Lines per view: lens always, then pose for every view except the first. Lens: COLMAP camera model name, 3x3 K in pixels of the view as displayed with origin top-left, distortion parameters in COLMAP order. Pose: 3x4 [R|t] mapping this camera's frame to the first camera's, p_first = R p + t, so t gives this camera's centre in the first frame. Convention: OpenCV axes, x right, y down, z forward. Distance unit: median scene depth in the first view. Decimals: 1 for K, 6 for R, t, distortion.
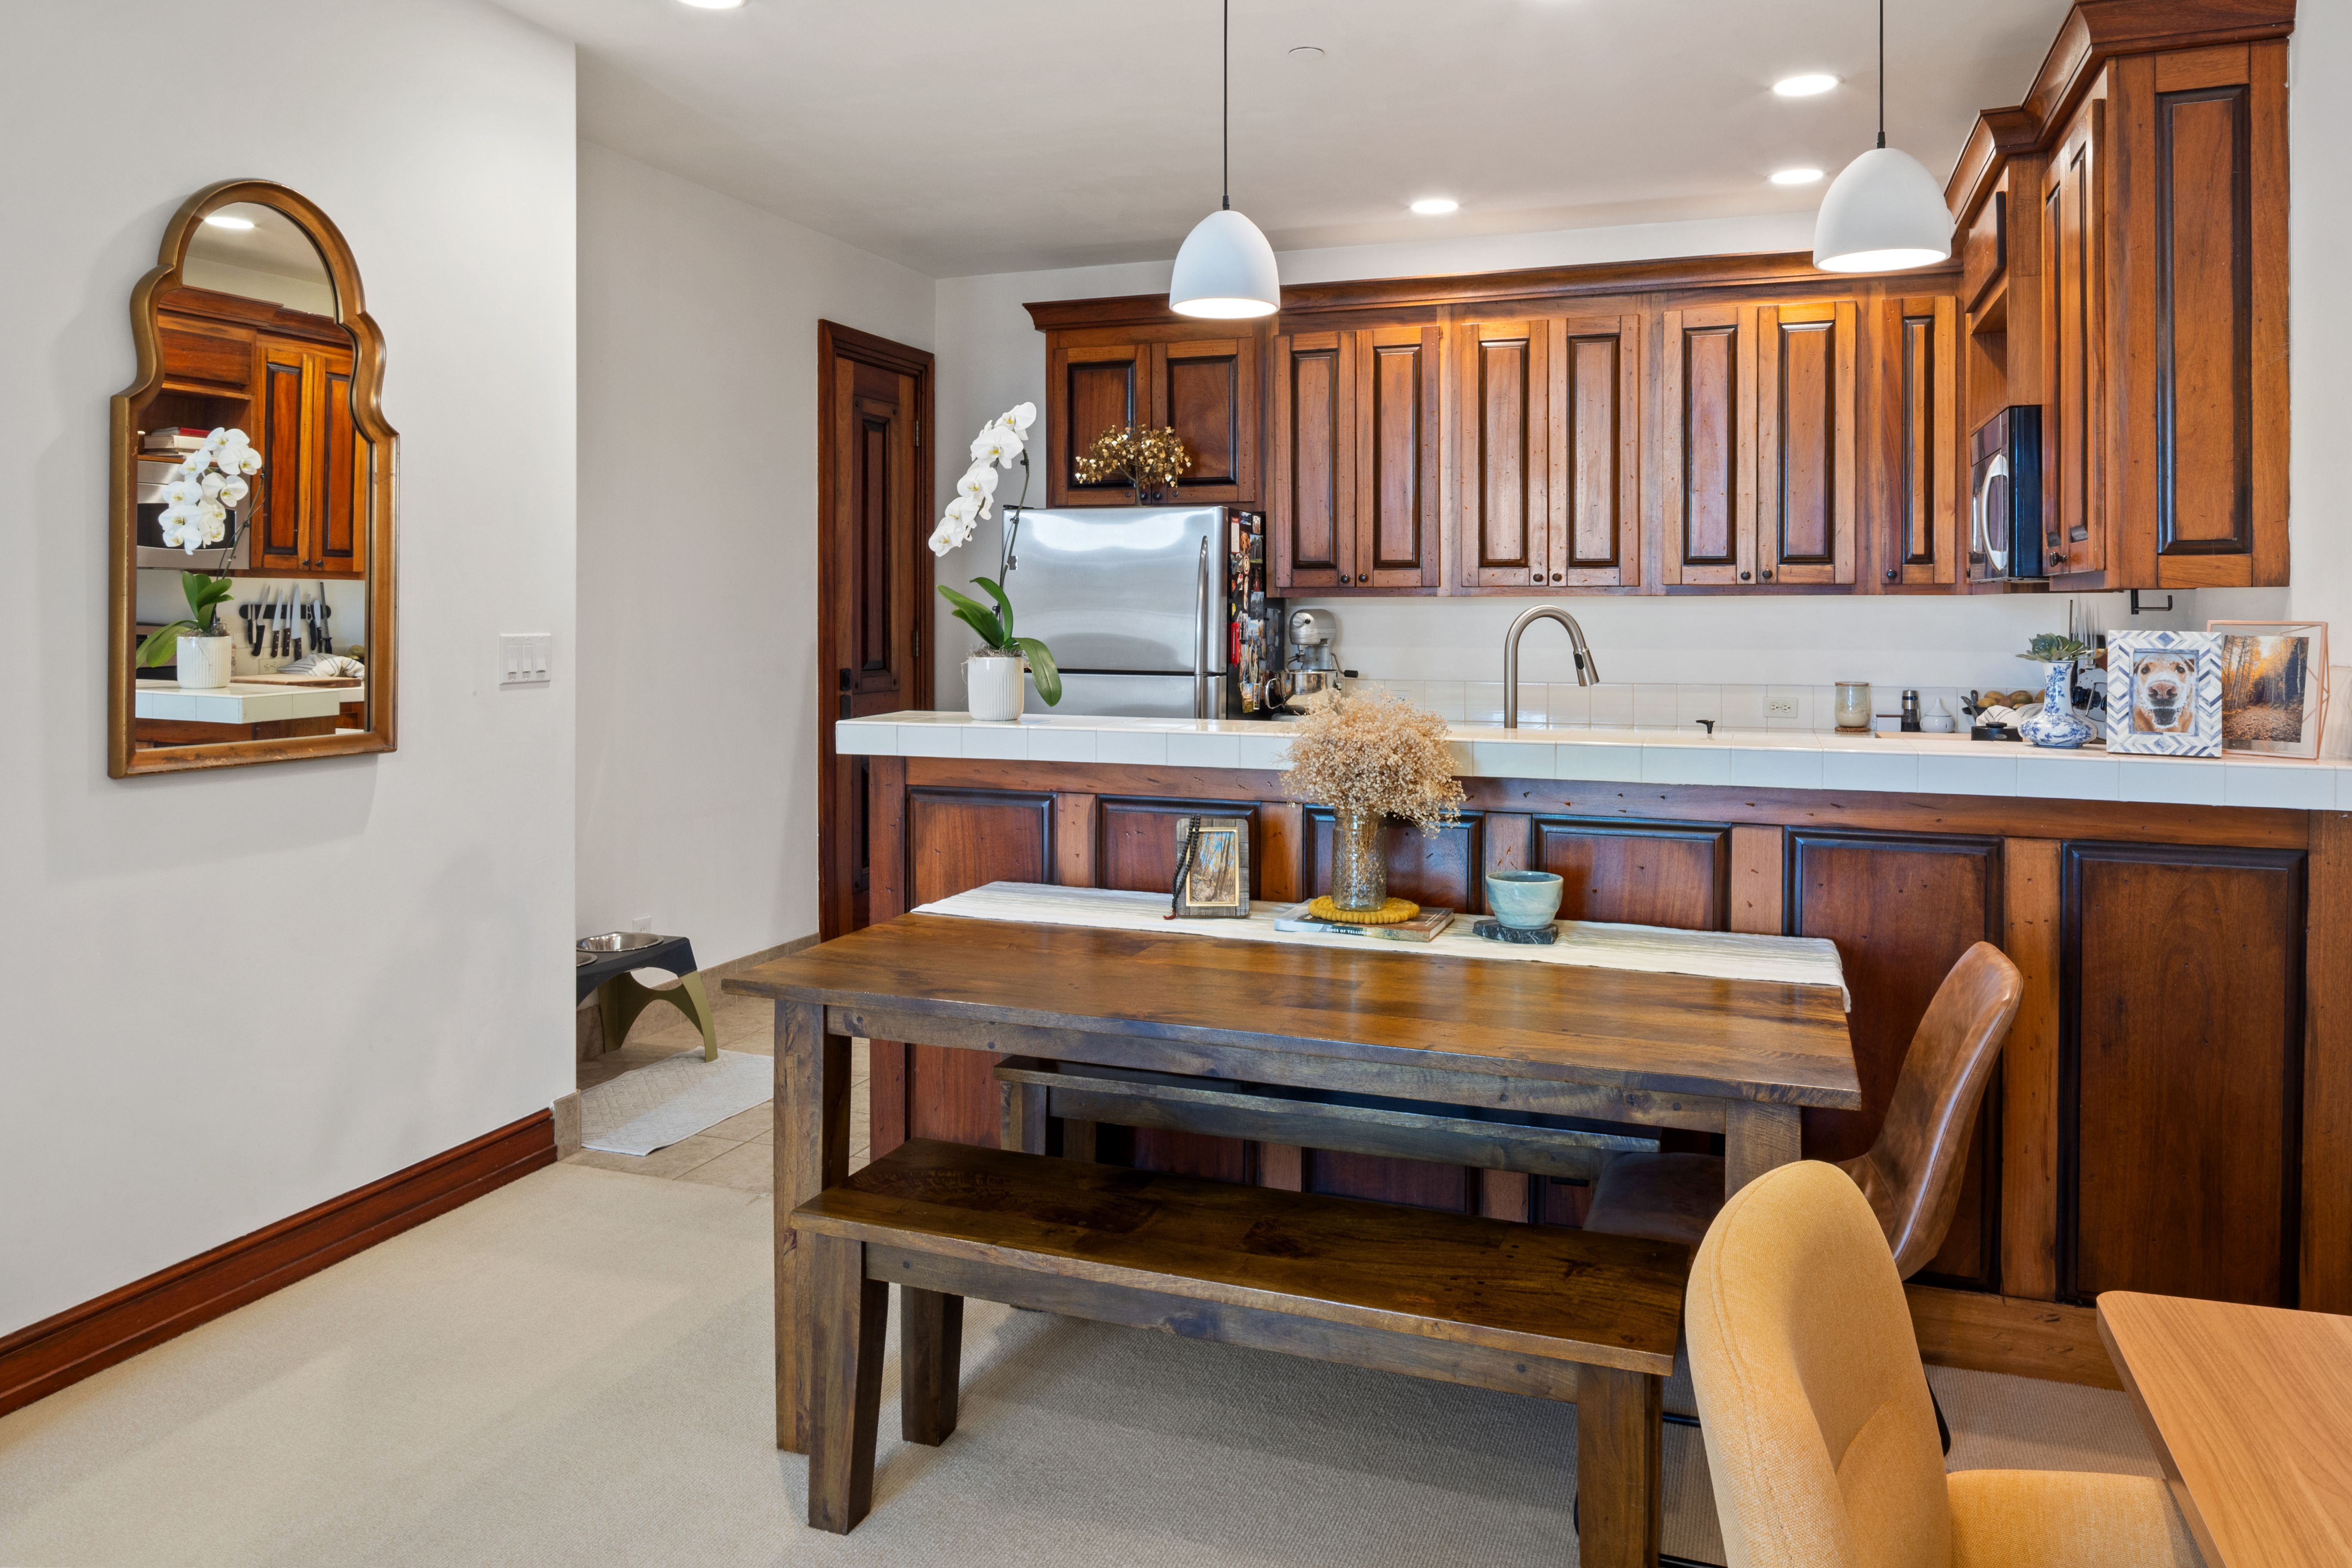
lens RADIAL K [[1612.4, 0, 1169.4], [0, 1612.4, 626.7], [0, 0, 1]] dist [-0.005251, -0.000428]
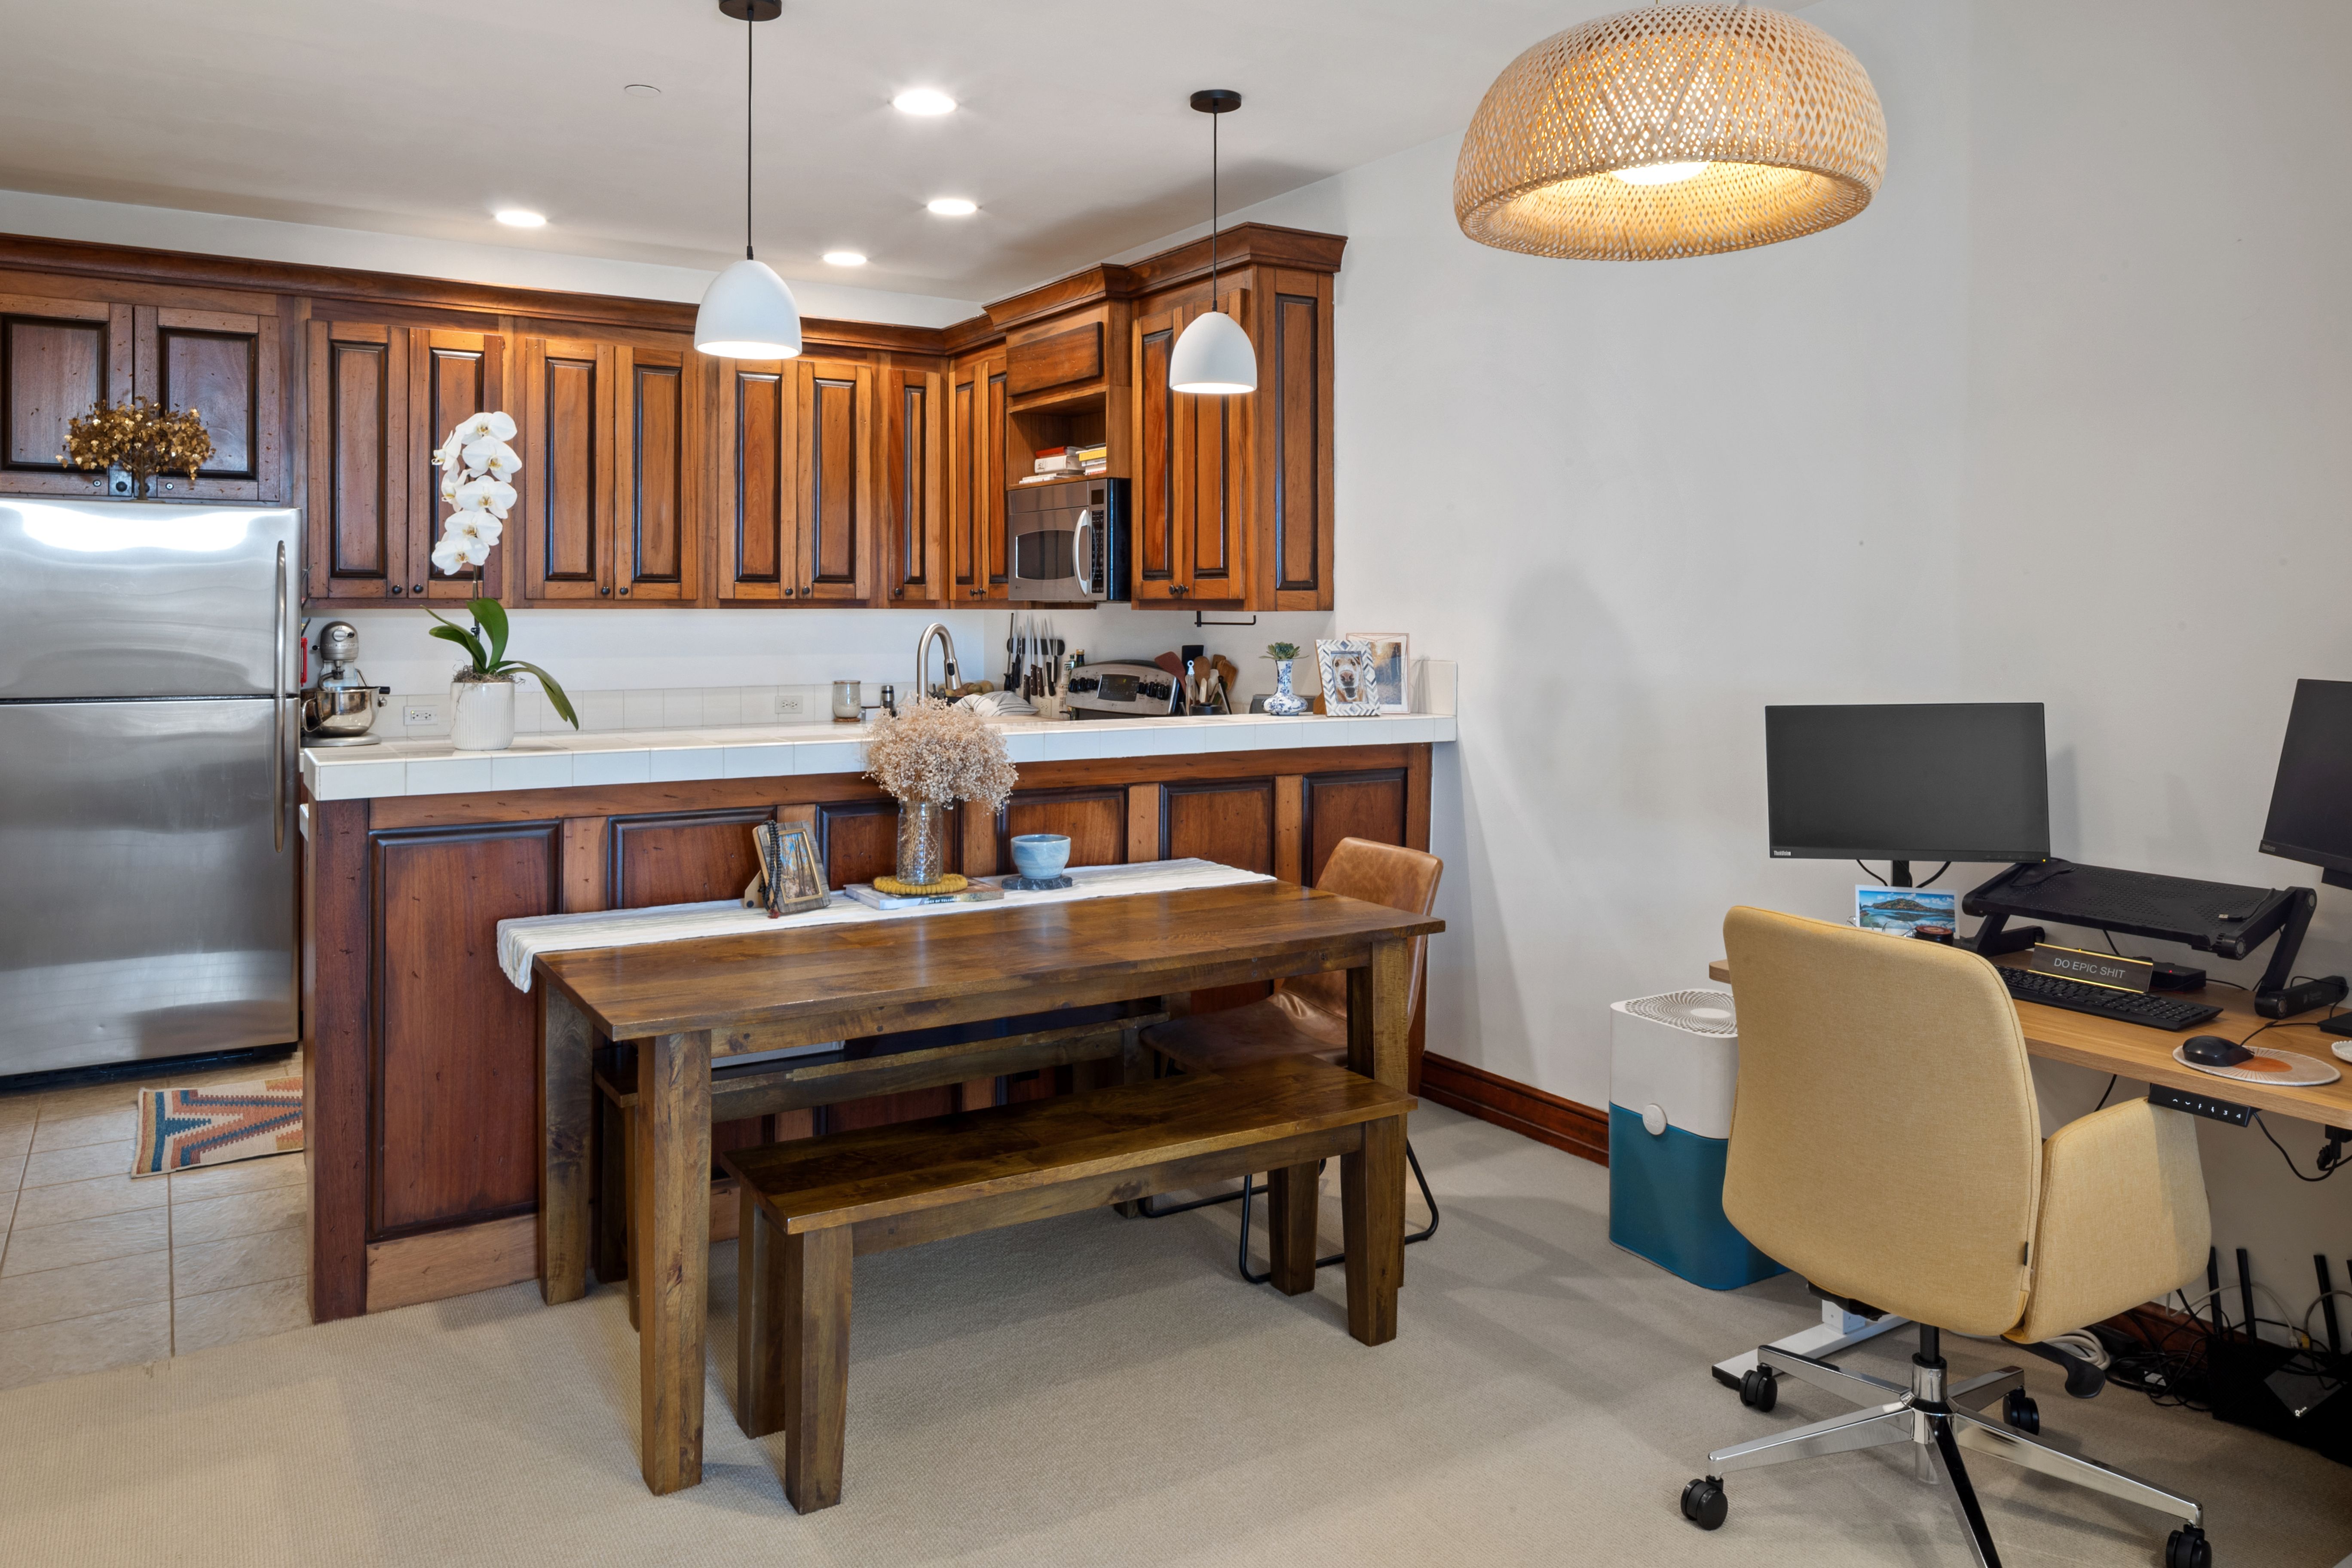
lens RADIAL K [[1612.4, 0, 1169.4], [0, 1612.4, 626.7], [0, 0, 1]] dist [-0.005251, -0.000428]
pose [[0.614025, -0.007908, 0.789247, -0.403318], [0.007261, 0.999964, 0.004371, -0.009853], [-0.789253, 0.003047, 0.614061, 0.074338]]
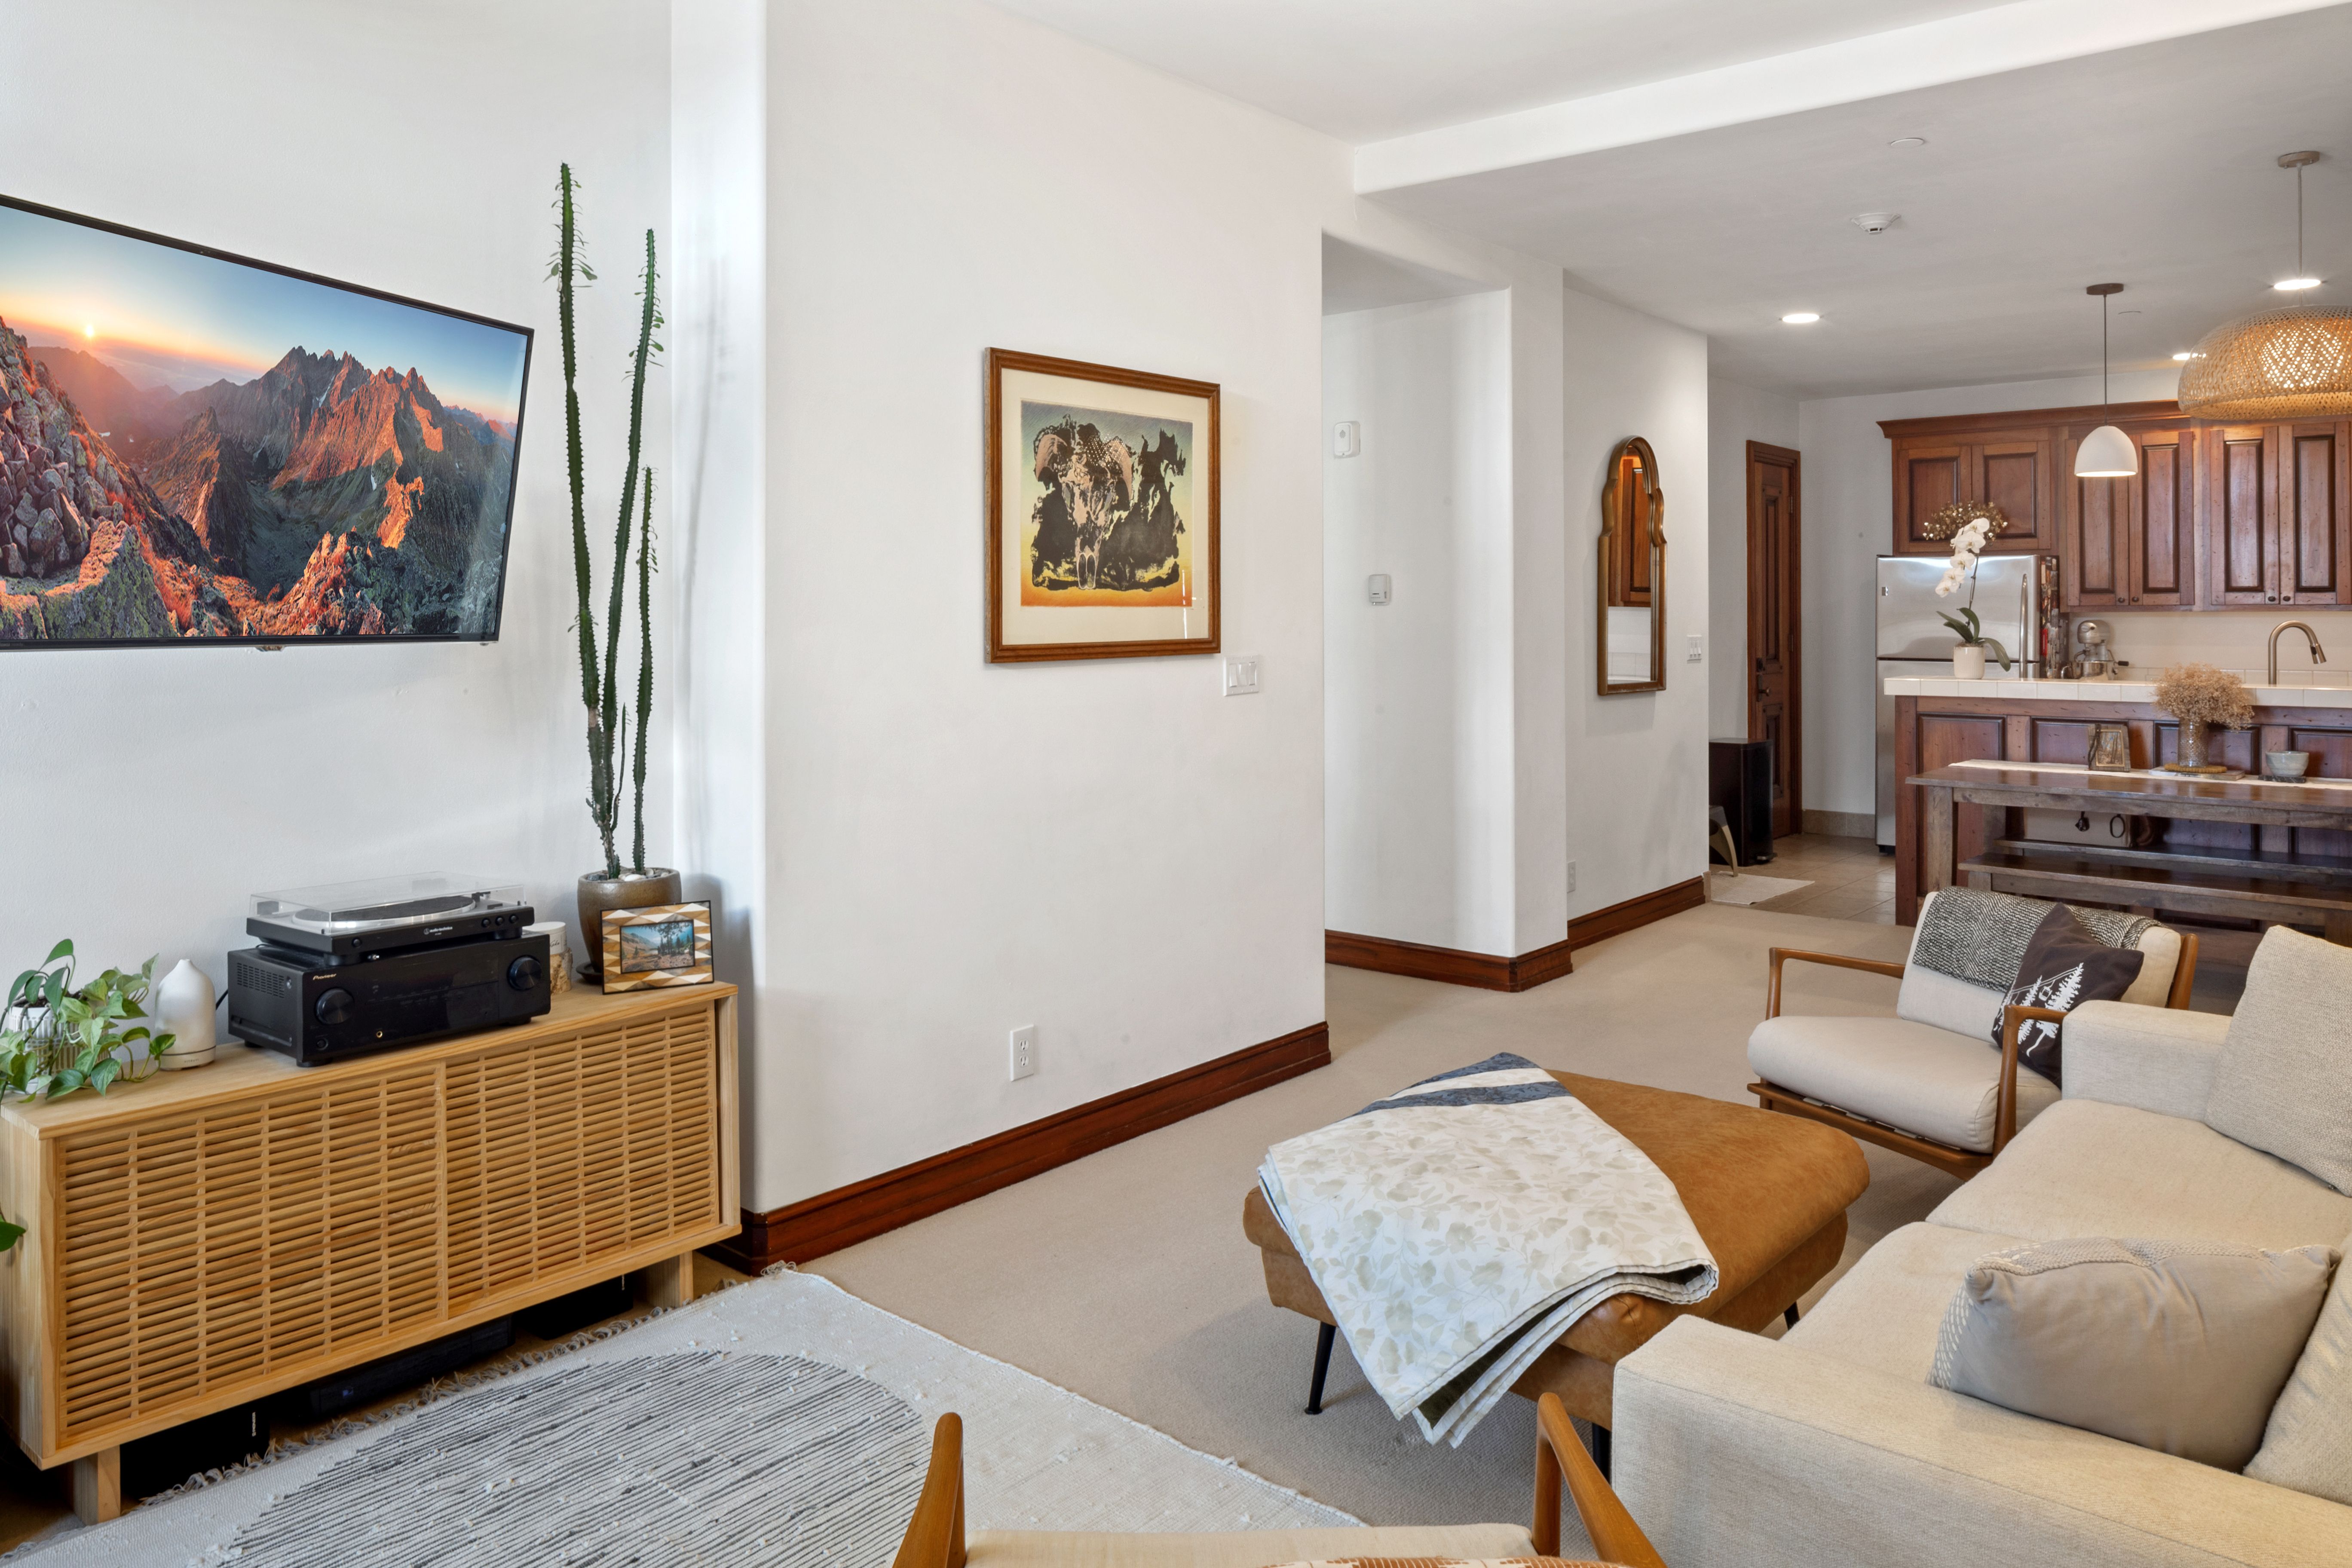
lens RADIAL K [[1624.3, 0, 1174.9], [0, 1624.3, 607.8], [0, 0, 1]] dist [-0.004430, -0.001318]
pose [[0.940619, -0.005148, -0.339424, -0.235637], [0.000590, 0.999908, -0.013532, -0.002568], [0.339462, 0.012529, 0.940536, -0.819911]]
